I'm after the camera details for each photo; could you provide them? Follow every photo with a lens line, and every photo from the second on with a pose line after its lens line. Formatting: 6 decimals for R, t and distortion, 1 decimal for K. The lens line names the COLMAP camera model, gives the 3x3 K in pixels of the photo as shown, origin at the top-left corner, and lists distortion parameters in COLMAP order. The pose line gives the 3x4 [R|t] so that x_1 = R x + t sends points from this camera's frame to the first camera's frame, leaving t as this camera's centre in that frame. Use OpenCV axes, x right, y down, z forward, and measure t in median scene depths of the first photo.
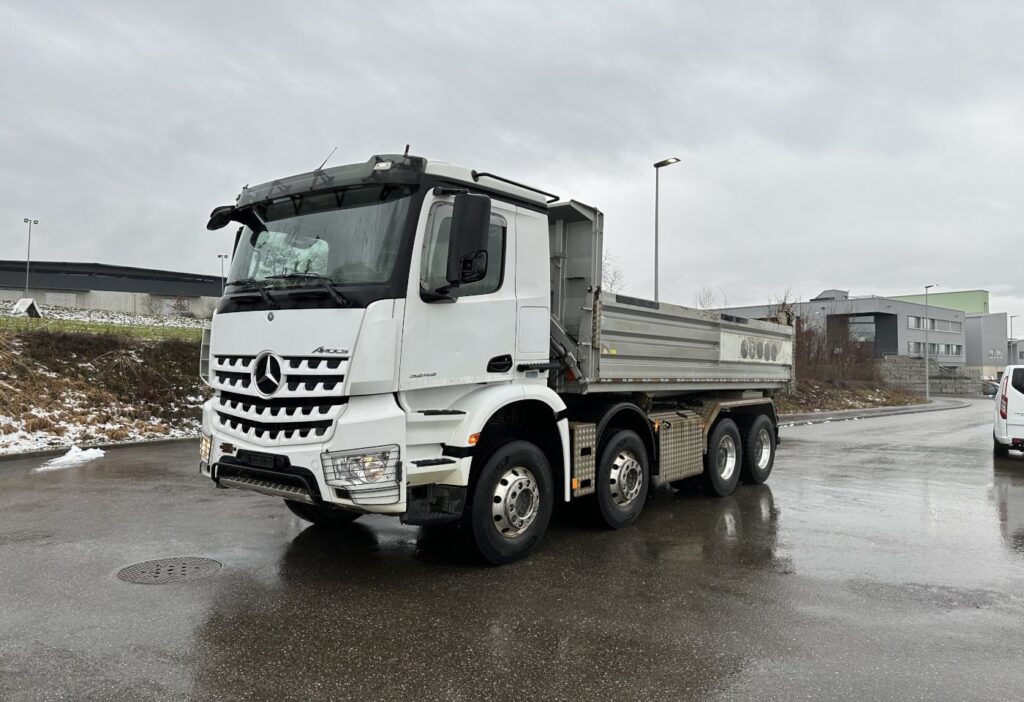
lens RADIAL K [[730.6, 0, 514.4], [0, 730.6, 375.0], [0, 0, 1]] dist [0.064725, 0.001038]
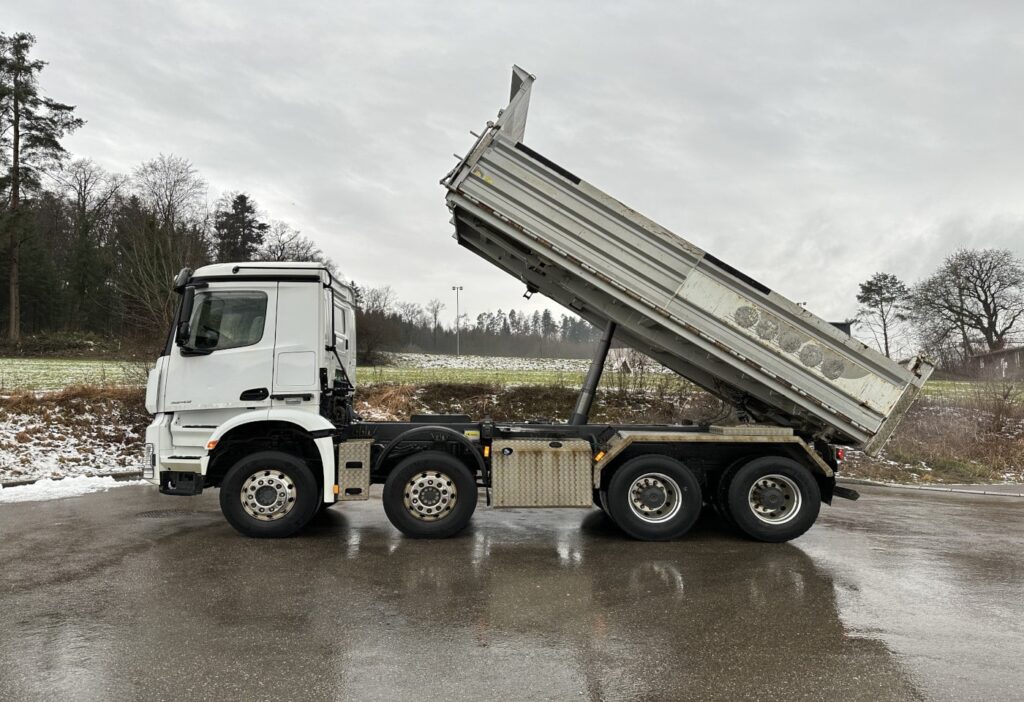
lens RADIAL K [[729.1, 0, 507.6], [0, 729.1, 361.0], [0, 0, 1]] dist [0.051394, -0.049751]
pose [[0.620261, -0.059061, -0.782169, 1.282152], [-0.006097, 0.996768, -0.080100, 0.028117], [0.784372, 0.054452, 0.617896, 0.456363]]
